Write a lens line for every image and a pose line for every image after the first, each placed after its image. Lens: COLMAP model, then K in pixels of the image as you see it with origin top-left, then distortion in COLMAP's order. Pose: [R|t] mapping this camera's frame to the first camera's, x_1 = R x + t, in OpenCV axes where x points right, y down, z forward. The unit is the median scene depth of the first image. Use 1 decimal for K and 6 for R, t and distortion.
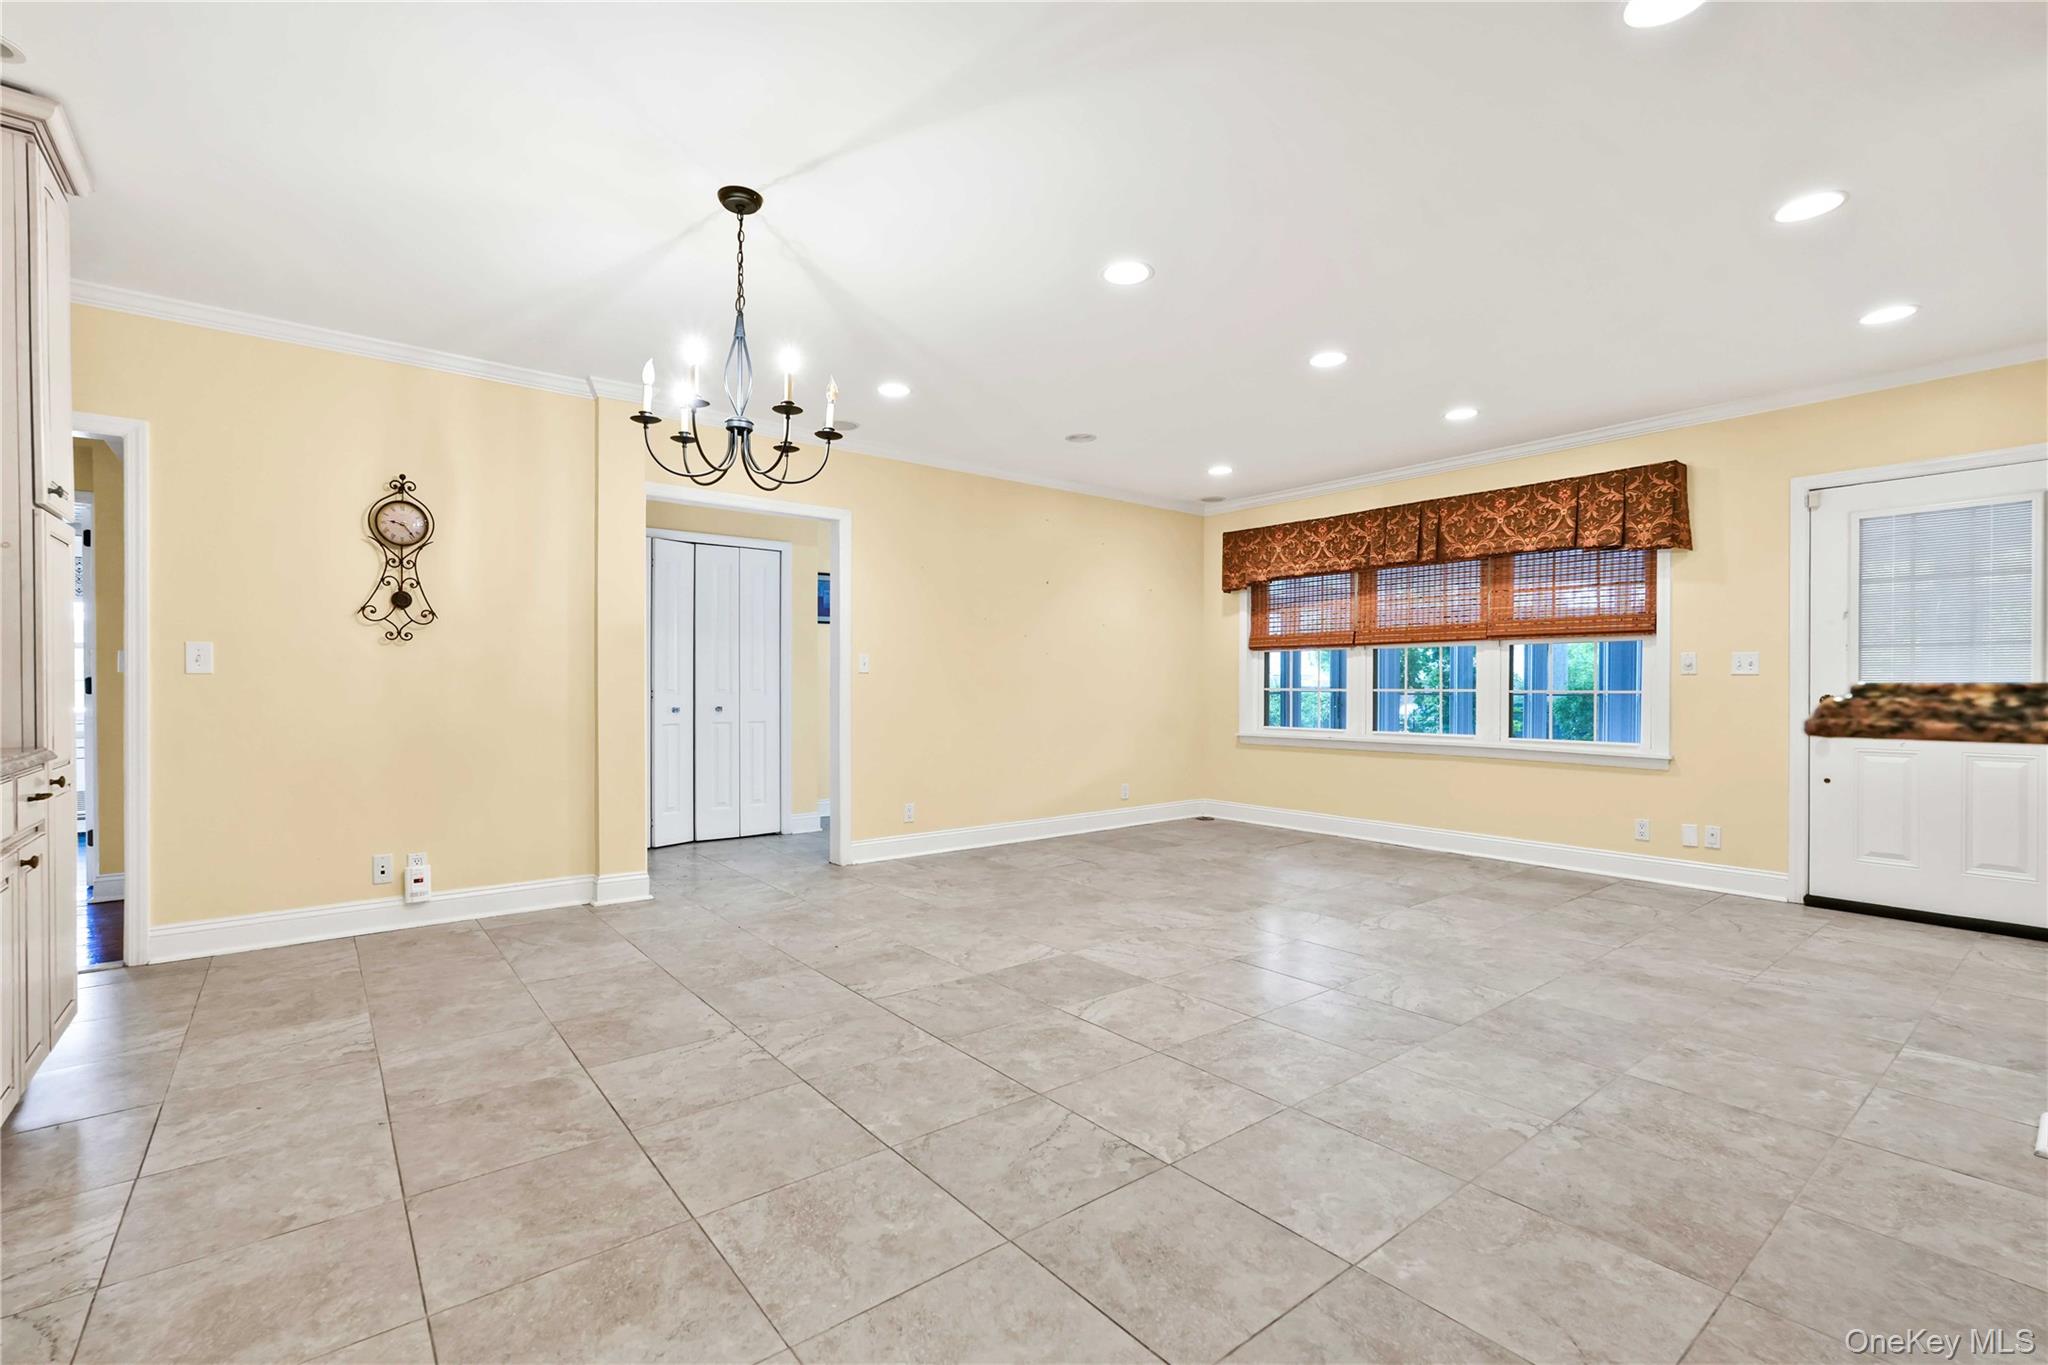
lens RADIAL K [[900.3, 0, 1015.2], [0, 900.3, 687.9], [0, 0, 1]] dist [-0.020503, 0.008376]
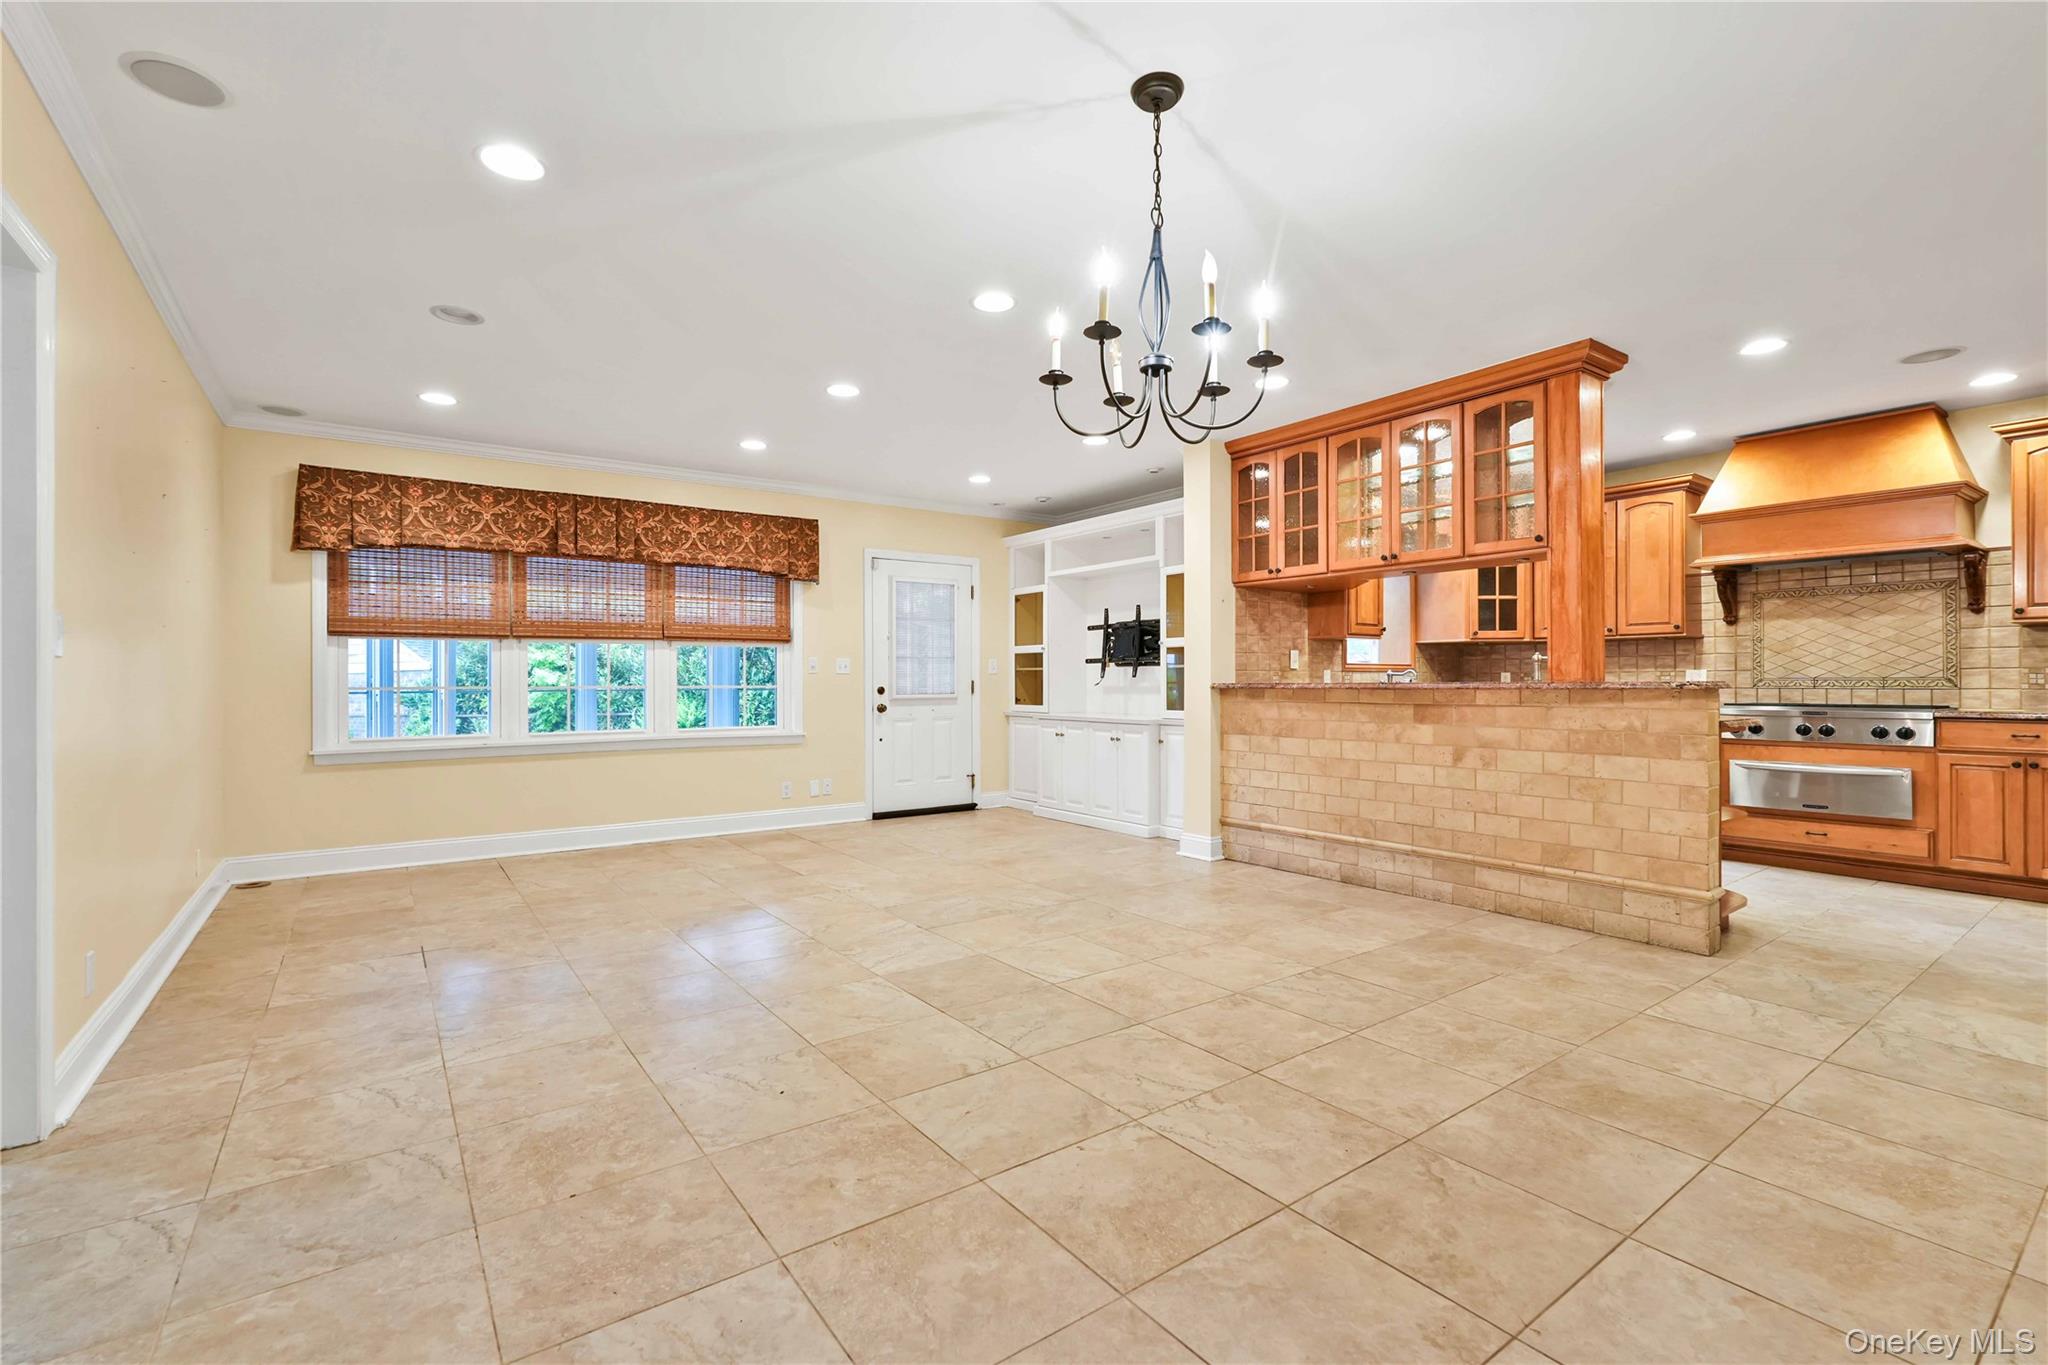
lens RADIAL K [[900.3, 0, 1015.1], [0, 900.3, 678.2], [0, 0, 1]] dist [-0.020503, 0.008376]
pose [[0.049925, 0.000511, 0.998753, -0.964860], [0.006497, 0.999979, -0.000836, -0.006697], [-0.998732, 0.006530, 0.049920, 0.931932]]
